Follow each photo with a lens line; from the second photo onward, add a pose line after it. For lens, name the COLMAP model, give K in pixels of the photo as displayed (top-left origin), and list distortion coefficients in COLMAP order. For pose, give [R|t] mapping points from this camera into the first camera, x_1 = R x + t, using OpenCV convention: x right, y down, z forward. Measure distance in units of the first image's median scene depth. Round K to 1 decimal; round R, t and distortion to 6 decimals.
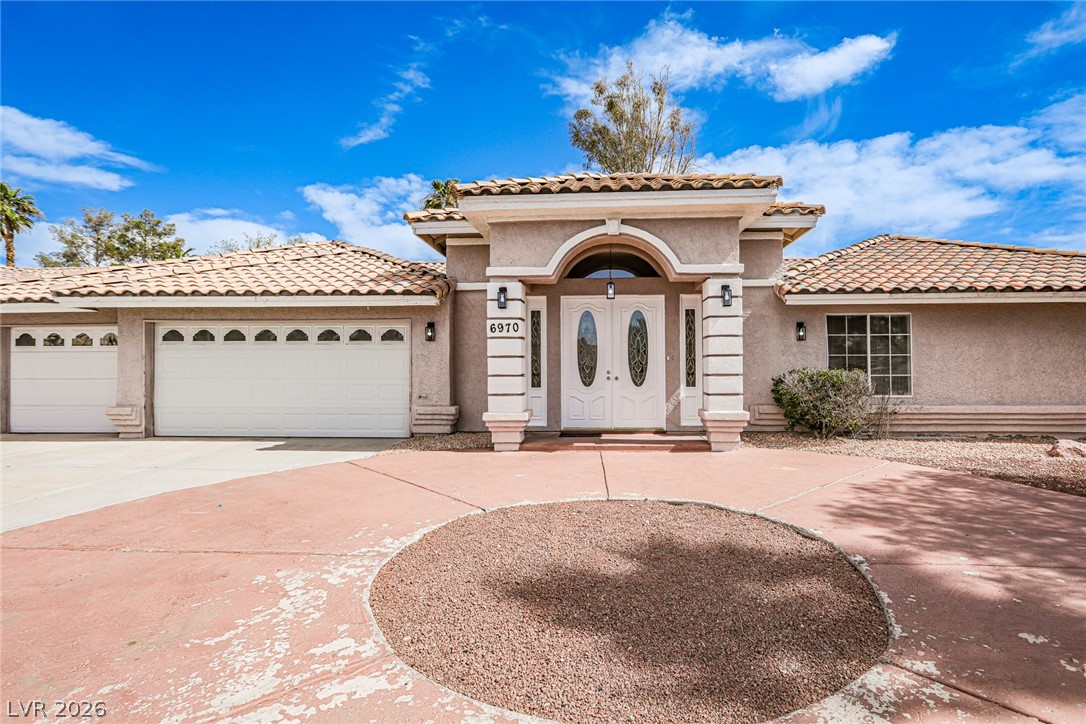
lens RADIAL K [[537.0, 0, 564.5], [0, 537.0, 362.5], [0, 0, 1]] dist [0.001833, 0.000772]
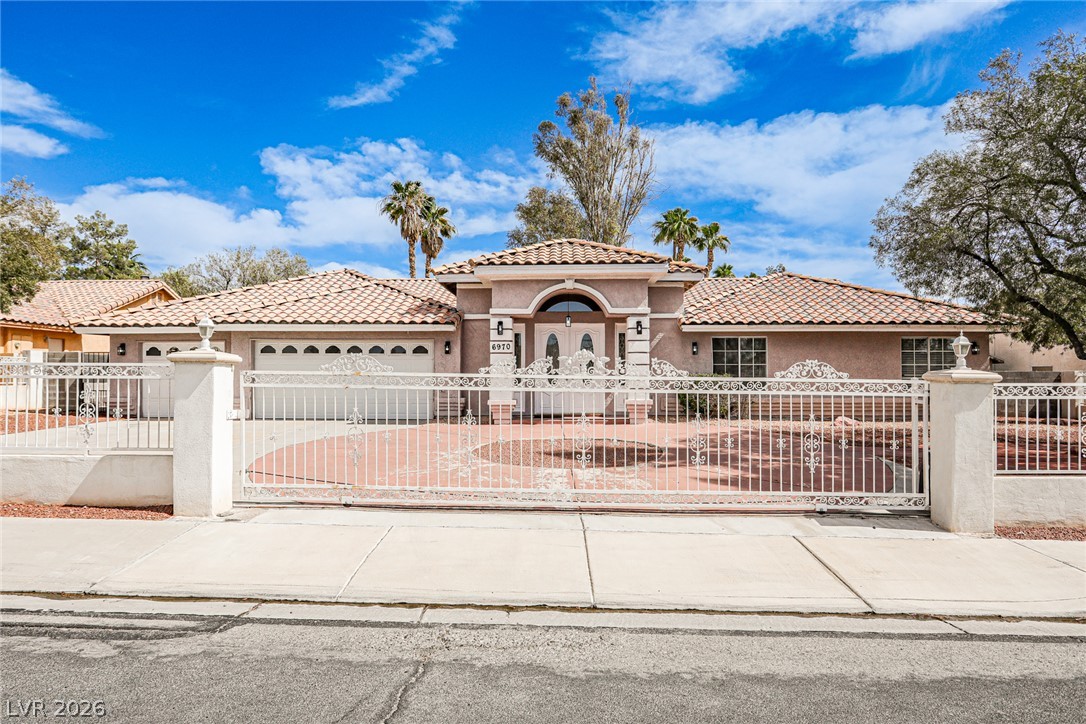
lens RADIAL K [[606.6, 0, 543.0], [0, 606.6, 362.0], [0, 0, 1]] dist [-0.001083, -0.000362]
pose [[0.999475, 0.003234, 0.032242, -0.039210], [-0.002907, 0.999944, -0.010158, -0.001527], [-0.032273, 0.010059, 0.999428, -0.684657]]
